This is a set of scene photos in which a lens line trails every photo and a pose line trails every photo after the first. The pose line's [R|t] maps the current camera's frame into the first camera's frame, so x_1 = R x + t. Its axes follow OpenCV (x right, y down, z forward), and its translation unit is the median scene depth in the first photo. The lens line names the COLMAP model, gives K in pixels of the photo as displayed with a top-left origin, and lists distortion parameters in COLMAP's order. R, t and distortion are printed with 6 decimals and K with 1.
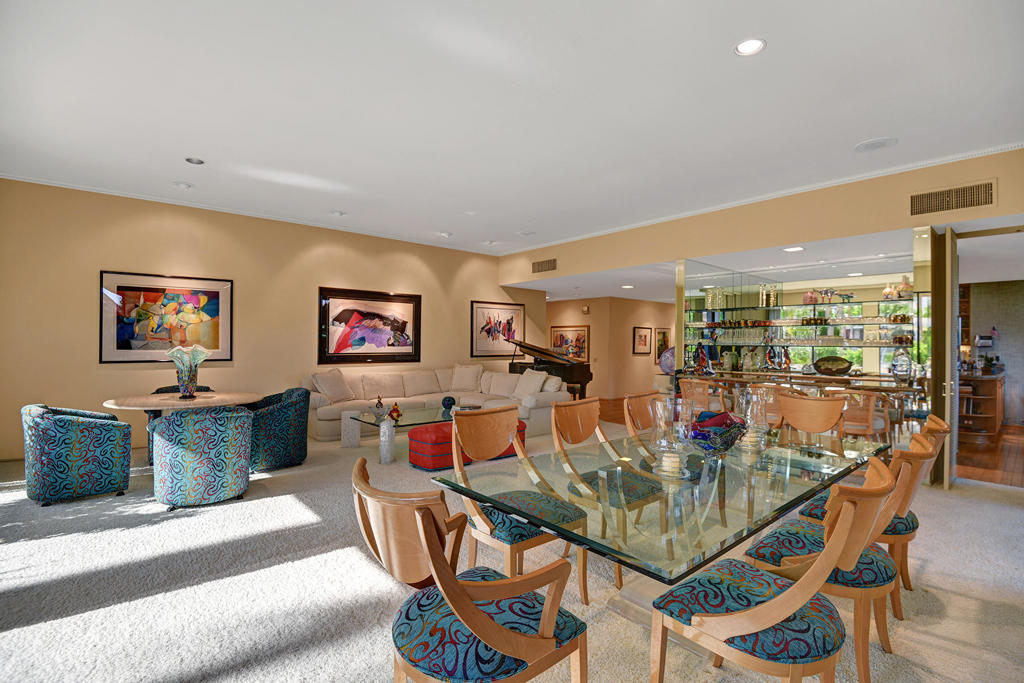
lens RADIAL K [[468.2, 0, 508.0], [0, 468.2, 343.7], [0, 0, 1]] dist [-0.020483, -0.006055]
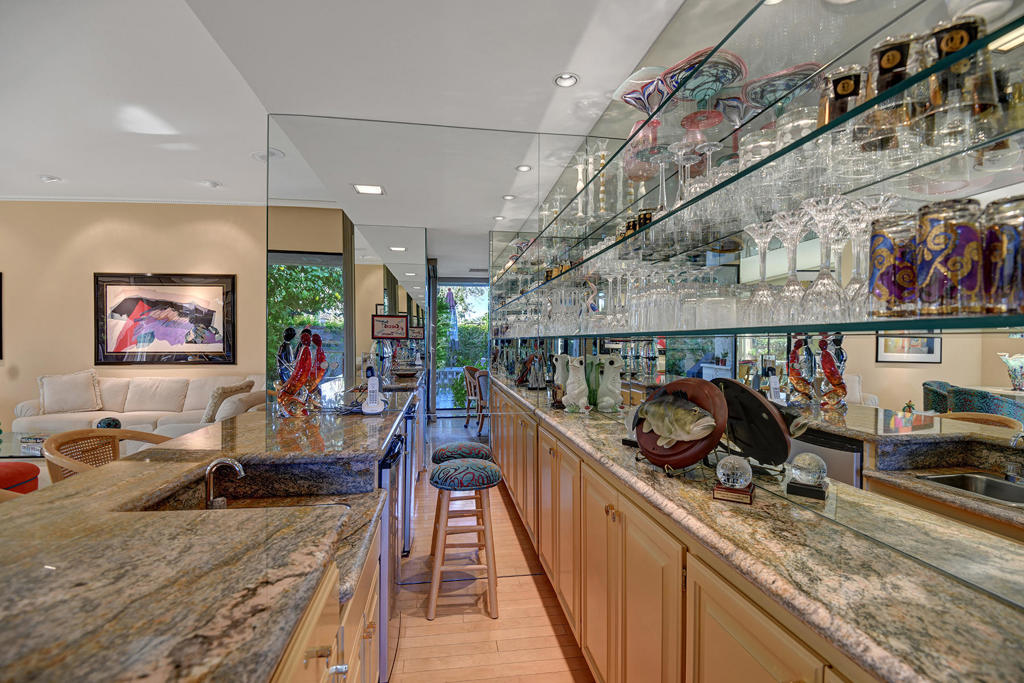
lens RADIAL K [[468.2, 0, 514.0], [0, 468.2, 342.0], [0, 0, 1]] dist [-0.020483, -0.006055]
pose [[0.845750, -0.004503, -0.533561, 0.610668], [0.007197, 0.999970, 0.002970, 0.004694], [0.533531, -0.006352, 0.845756, 0.642496]]
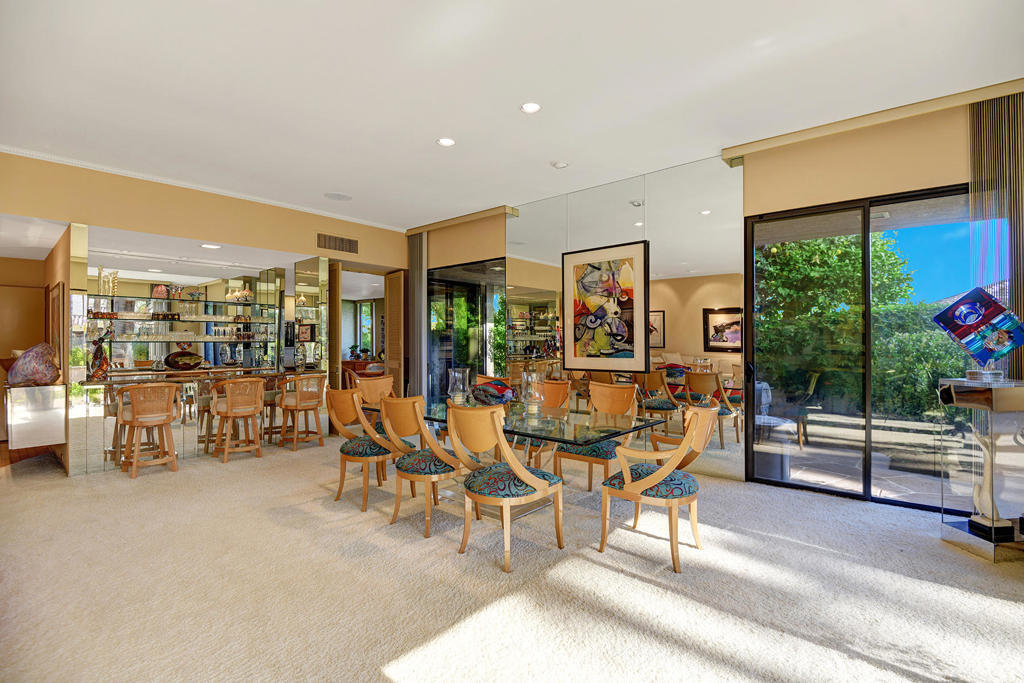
lens RADIAL K [[468.2, 0, 502.8], [0, 468.2, 346.2], [0, 0, 1]] dist [-0.020483, -0.006055]
pose [[-0.162228, -0.015326, 0.986634, -1.491125], [0.004461, 0.999858, 0.016265, 0.004268], [-0.986743, 0.007040, -0.162137, 1.628622]]
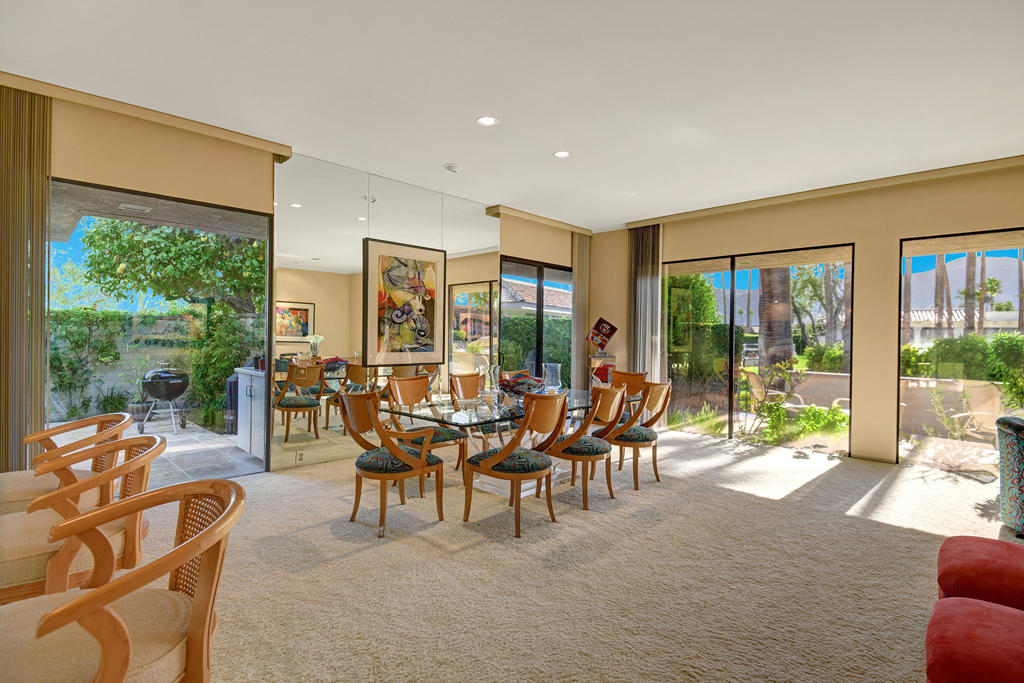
lens RADIAL K [[480.3, 0, 529.1], [0, 480.3, 342.2], [0, 0, 1]] dist [-0.010161, -0.000538]
pose [[-0.996053, -0.016089, -0.087286, 0.697387], [-0.016788, 0.999833, 0.007275, 0.026074], [0.087154, 0.008712, -0.996157, 3.611962]]
